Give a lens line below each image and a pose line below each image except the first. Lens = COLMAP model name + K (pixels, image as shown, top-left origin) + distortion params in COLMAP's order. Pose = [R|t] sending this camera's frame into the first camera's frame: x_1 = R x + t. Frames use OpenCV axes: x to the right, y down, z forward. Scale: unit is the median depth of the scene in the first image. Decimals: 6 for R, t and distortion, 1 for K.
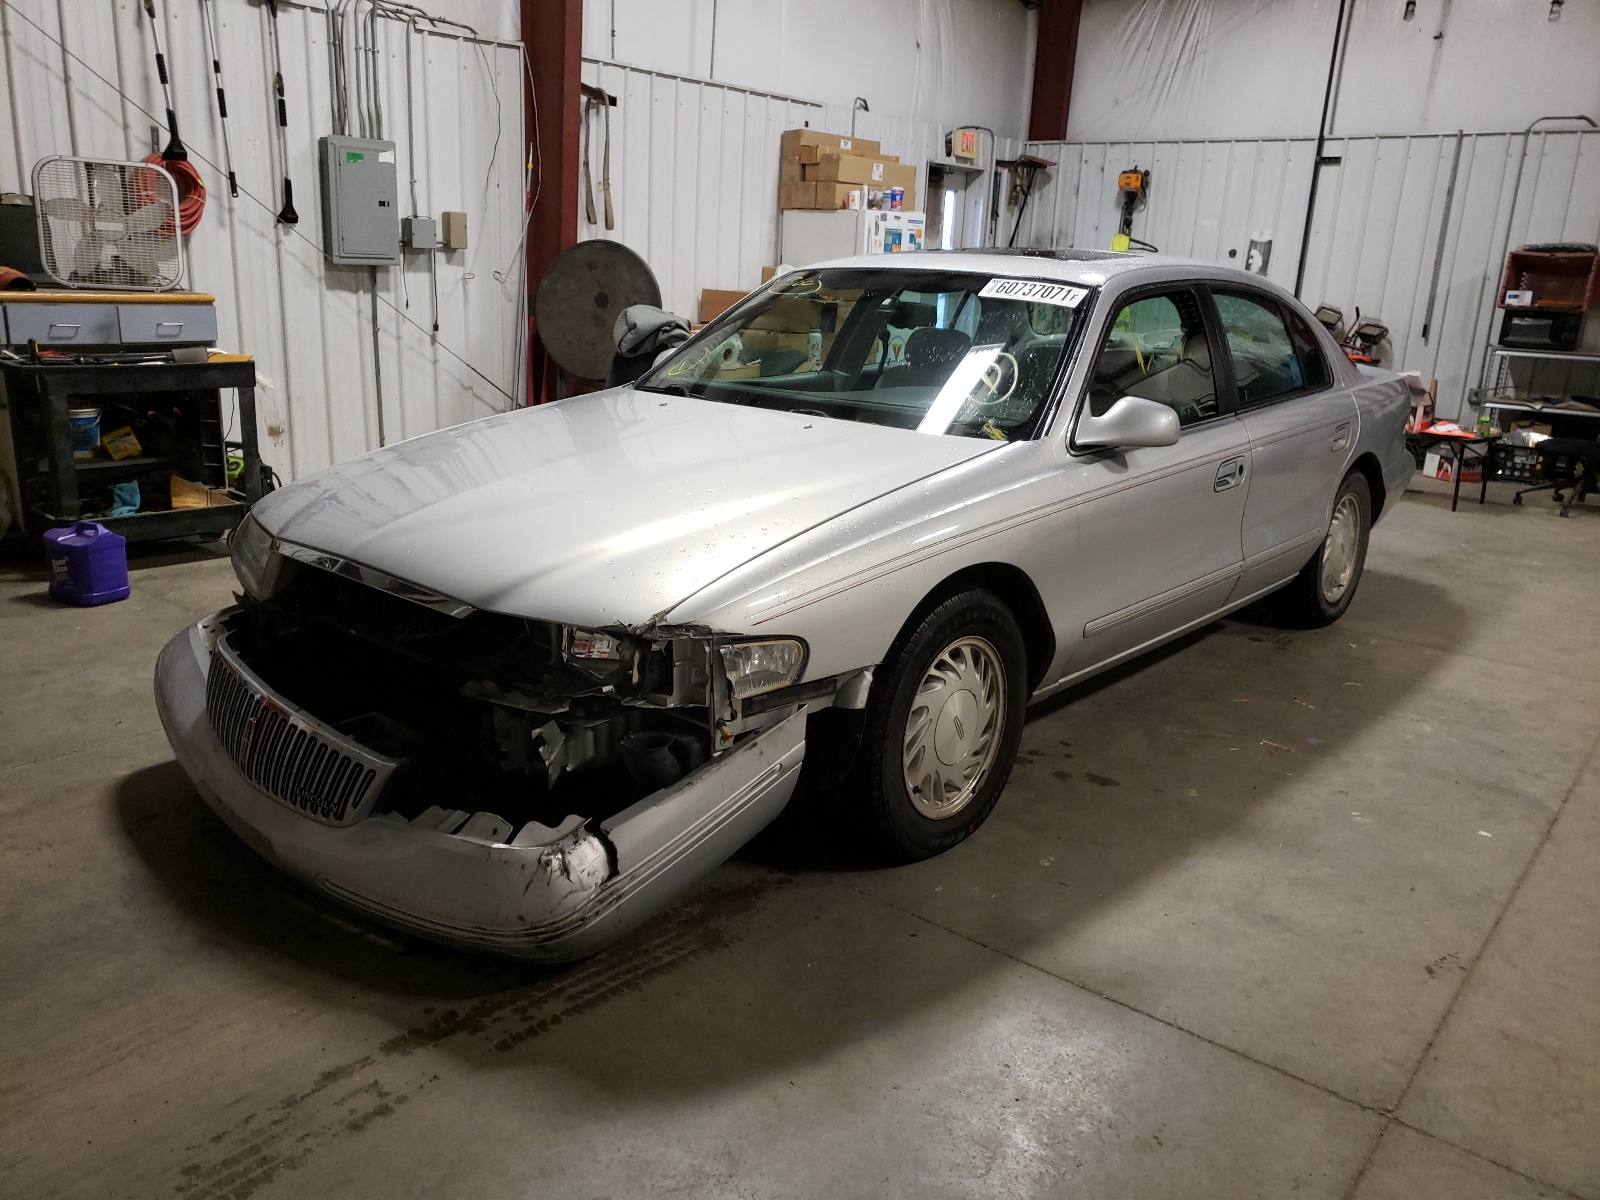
lens RADIAL K [[1280.8, 0, 800.0], [0, 1280.8, 600.0], [0, 0, 1]] dist [0.008771, 0.042208]
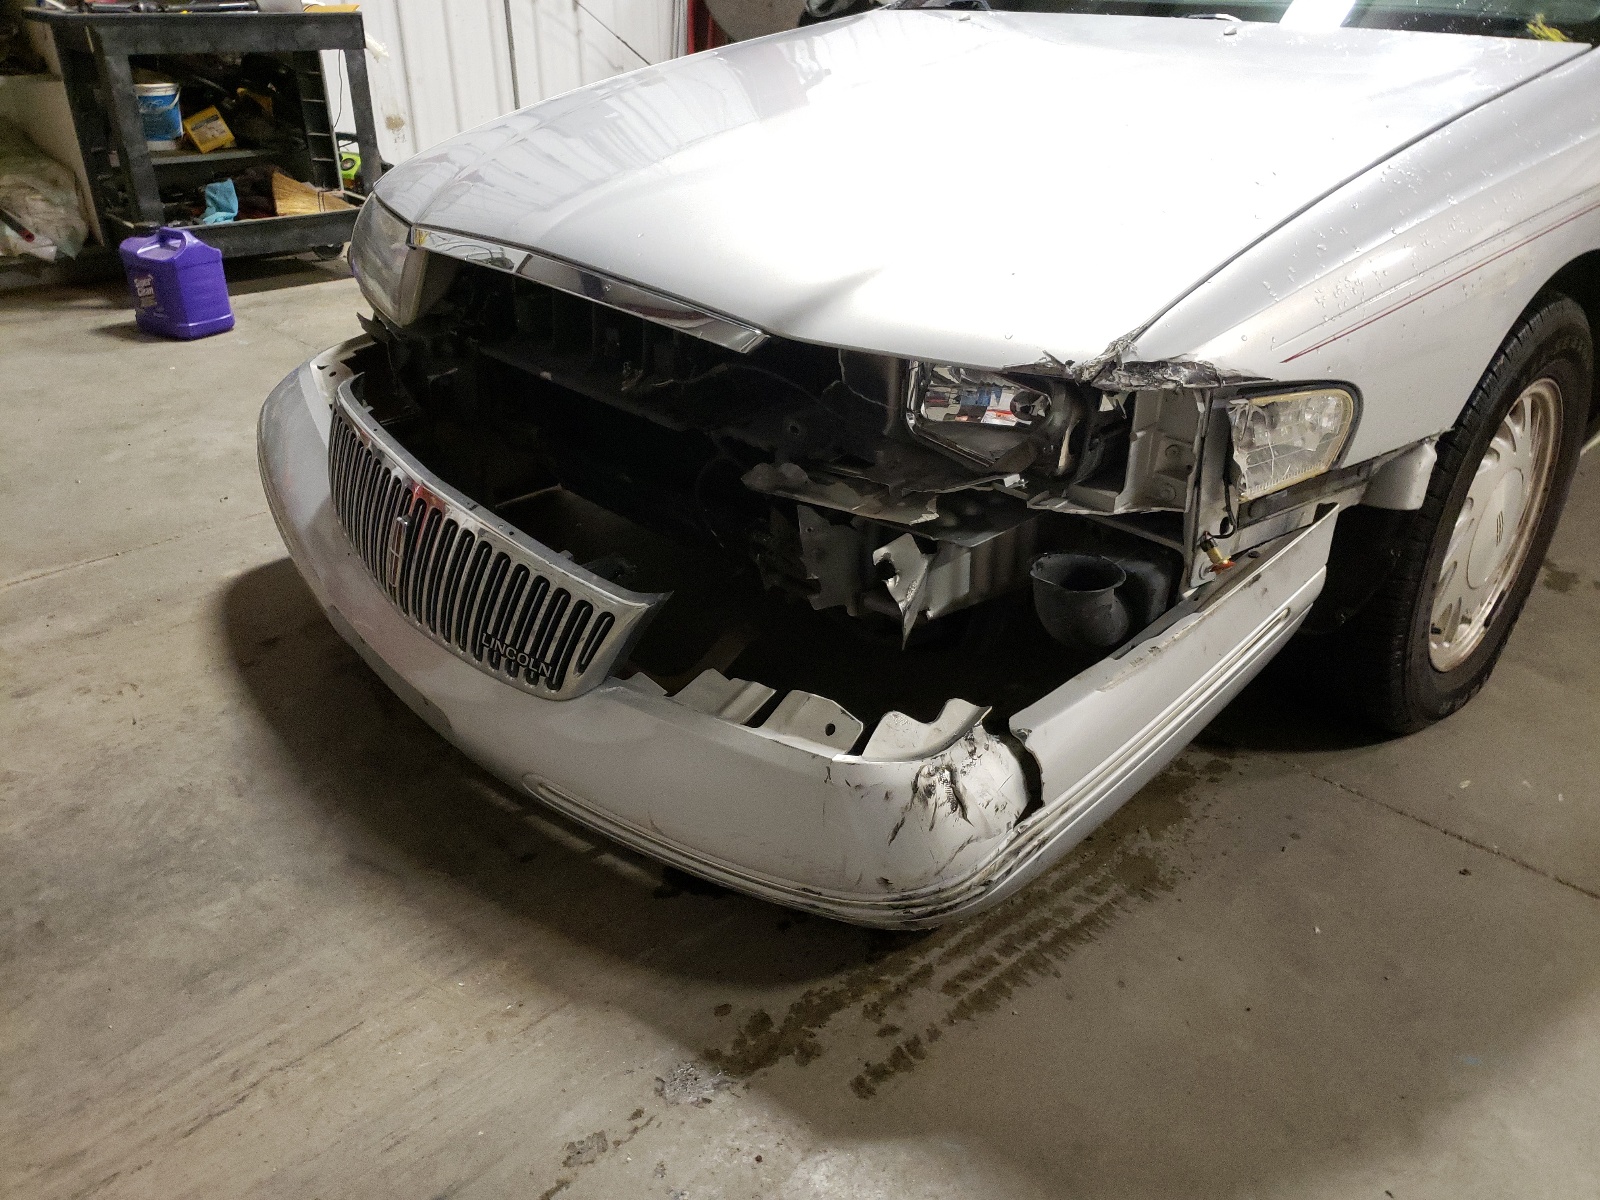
lens RADIAL K [[1189.6, 0, 800.0], [0, 1189.6, 600.0], [0, 0, 1]] dist [0.033531, -0.003459]
pose [[0.997243, 0.012602, -0.073127, -0.188508], [0.003205, 0.977239, 0.212116, 0.008710], [0.074135, -0.211765, 0.974505, 0.434432]]
